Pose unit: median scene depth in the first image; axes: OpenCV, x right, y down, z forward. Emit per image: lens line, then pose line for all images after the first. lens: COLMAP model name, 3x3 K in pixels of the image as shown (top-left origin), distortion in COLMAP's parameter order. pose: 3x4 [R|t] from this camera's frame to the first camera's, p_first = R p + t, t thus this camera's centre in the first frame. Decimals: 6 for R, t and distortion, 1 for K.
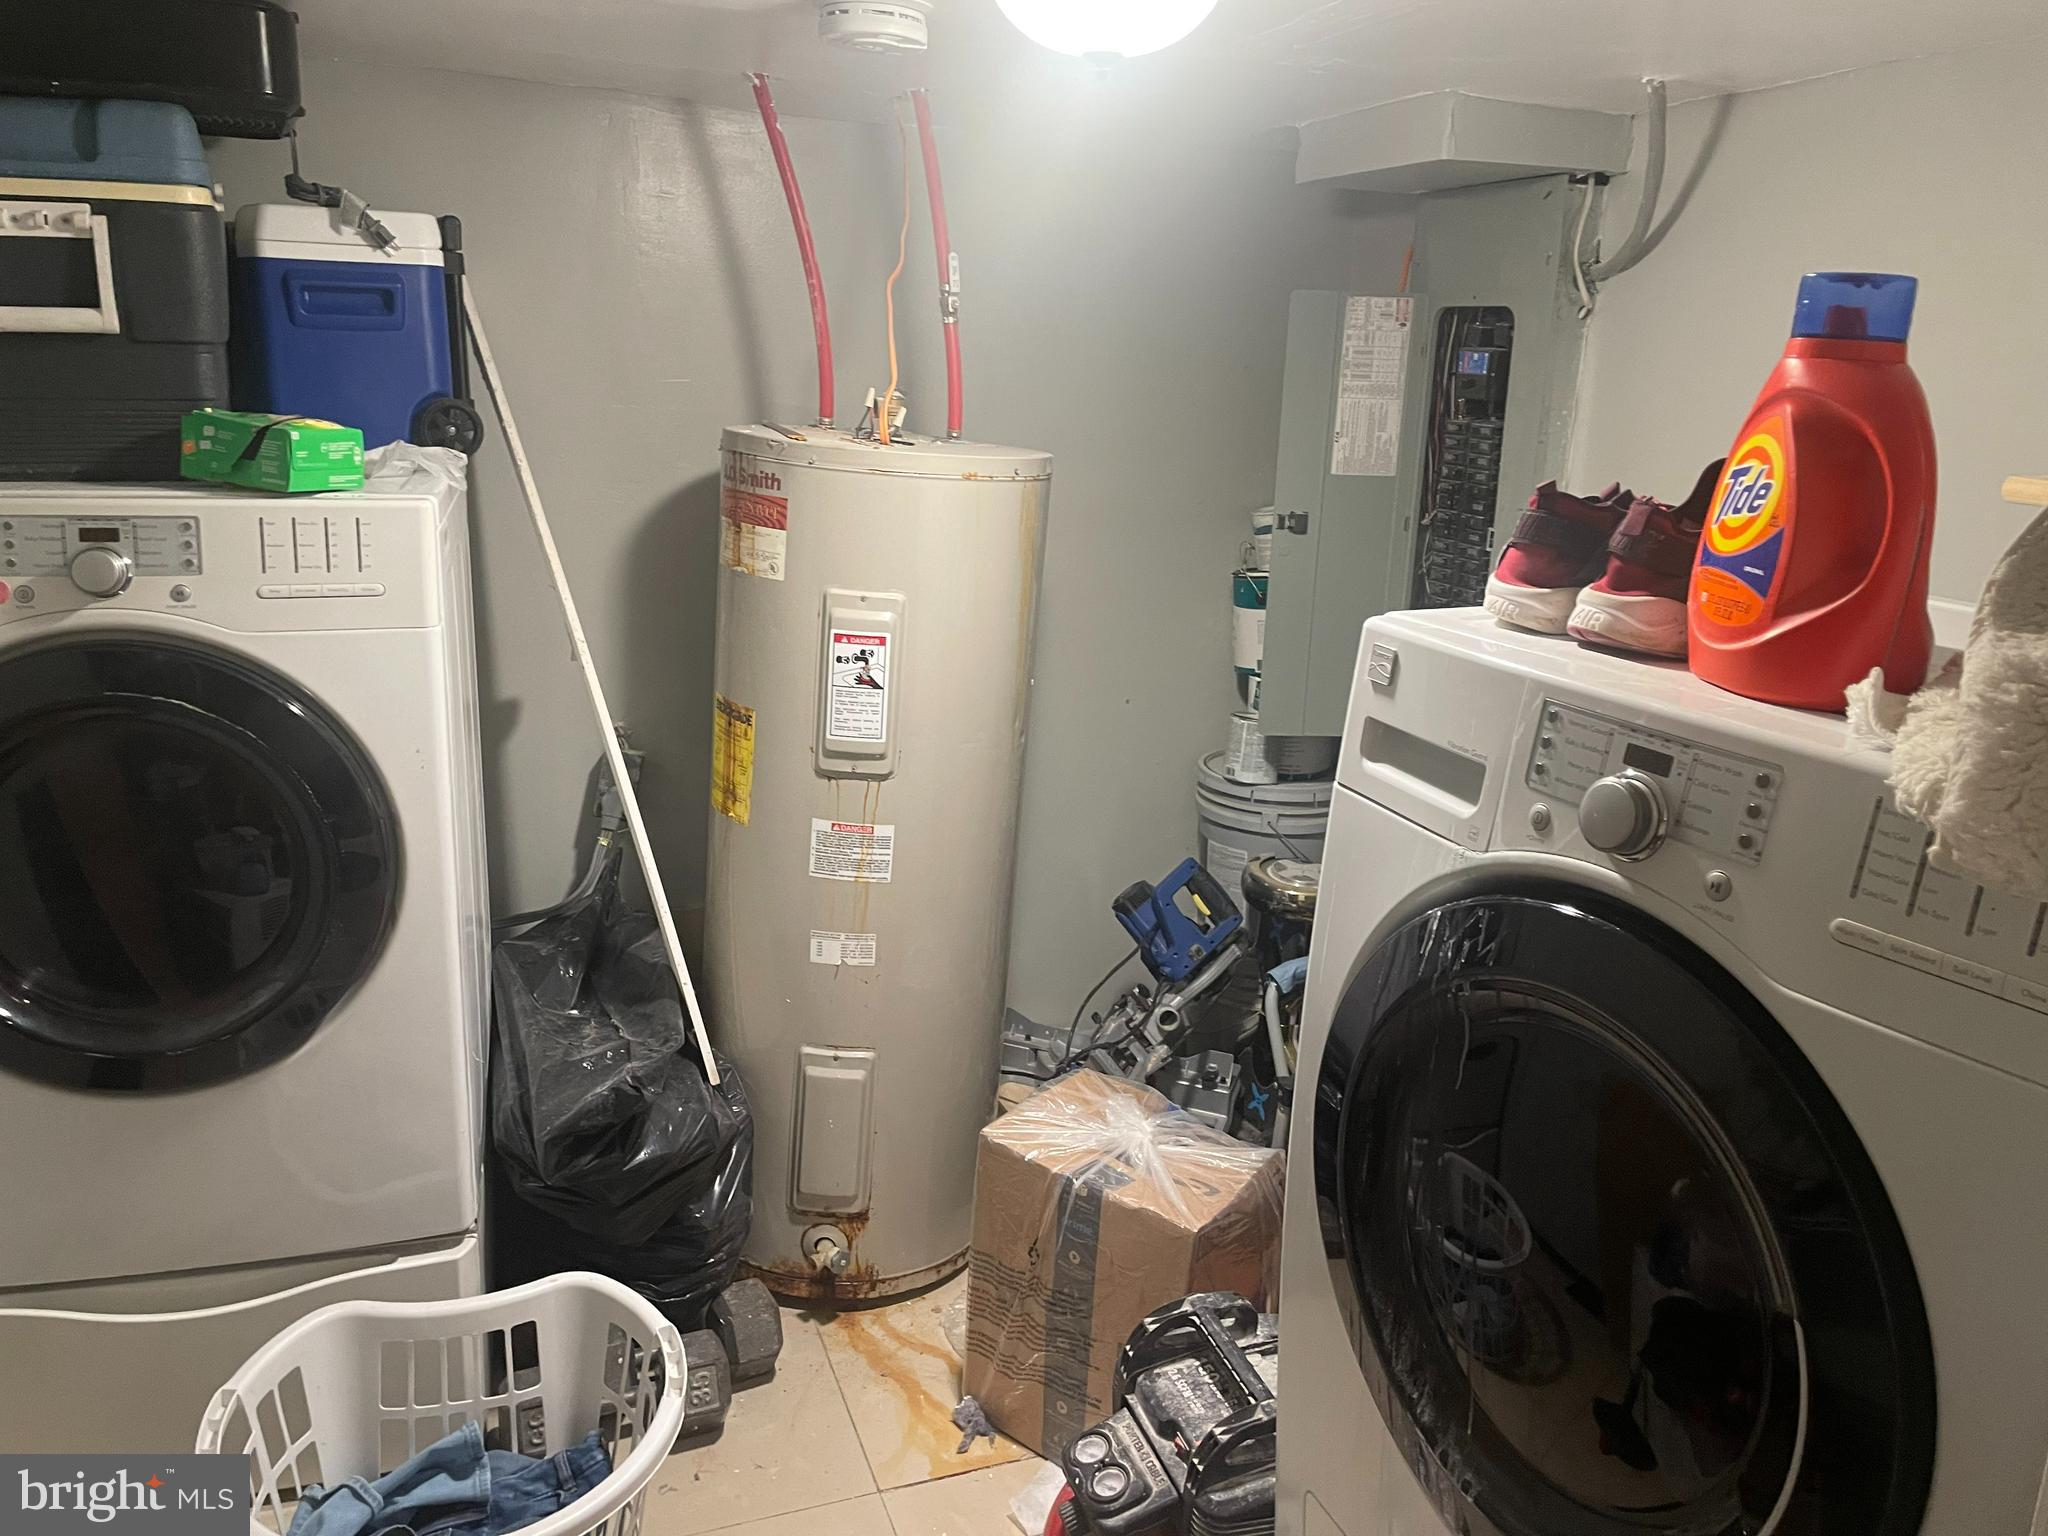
lens RADIAL K [[1543.7, 0, 1012.3], [0, 1543.7, 759.1], [0, 0, 1]] dist [0.079004, -0.107530]
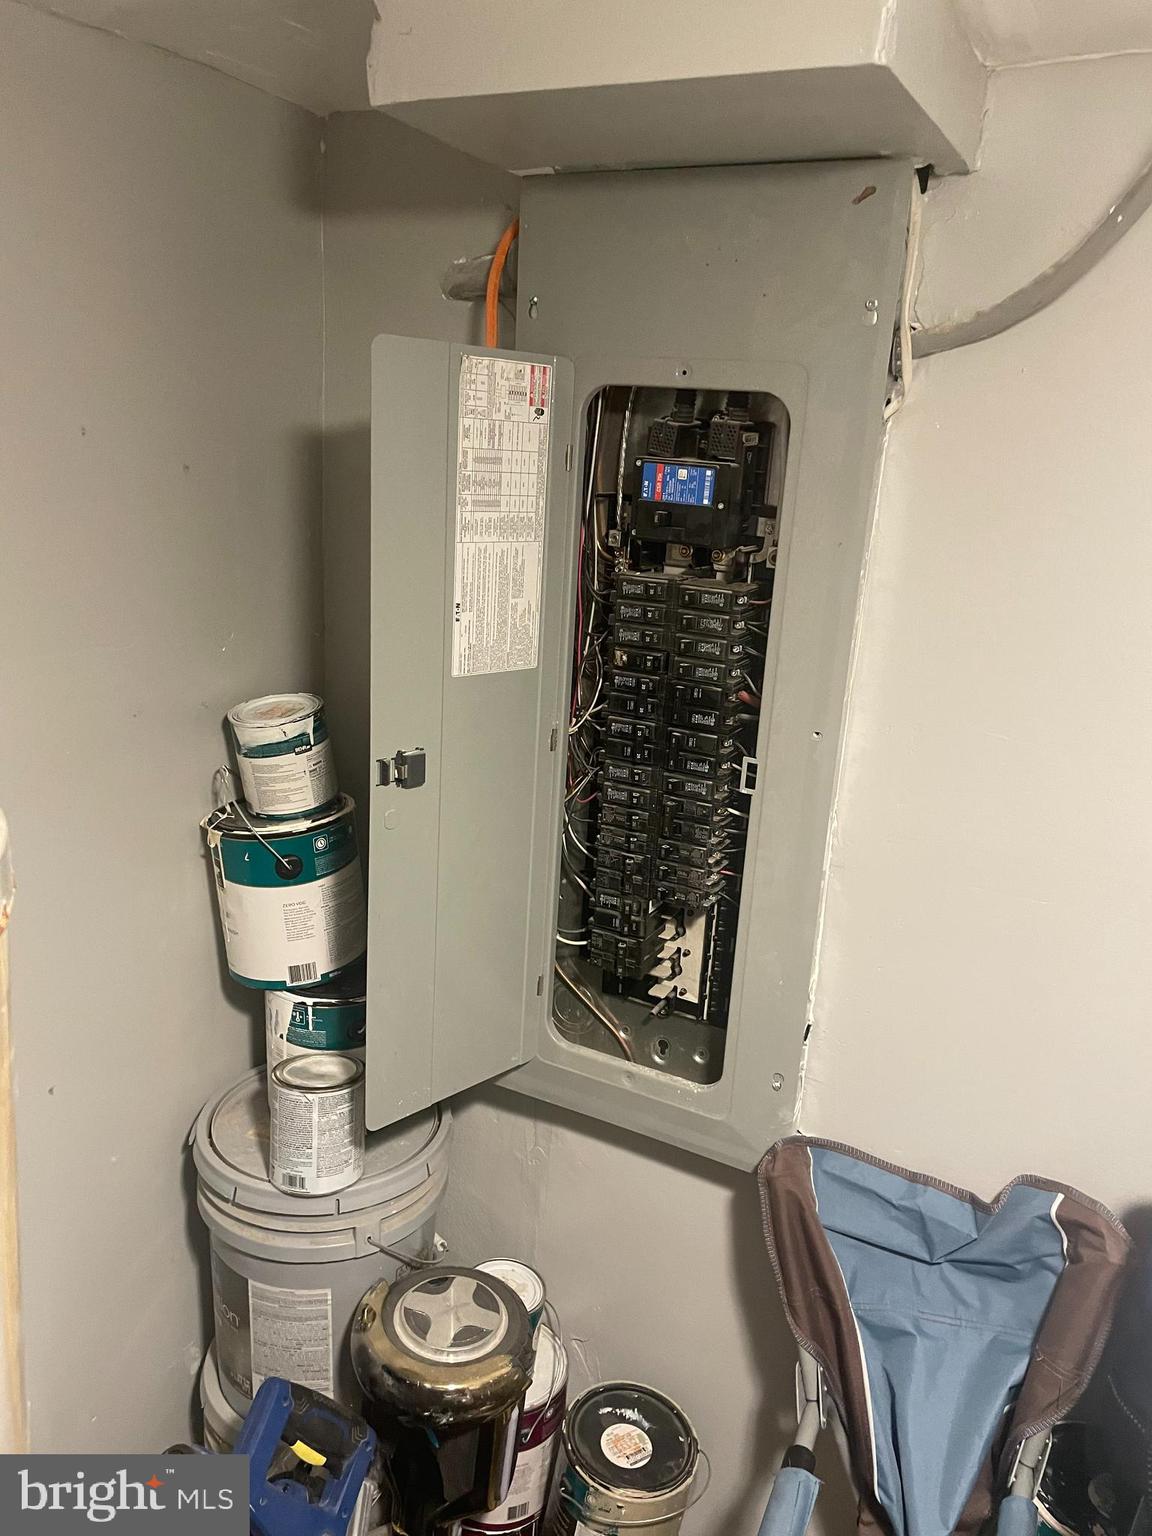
lens RADIAL K [[1157.7, 0, 578.7], [0, 1157.7, 782.9], [0, 0, 1]] dist [0.079004, -0.107530]
pose [[0.750412, -0.174553, 0.637505, -0.034256], [0.135246, 0.984642, 0.110402, -0.186034], [-0.646985, 0.003373, 0.762495, 0.650470]]
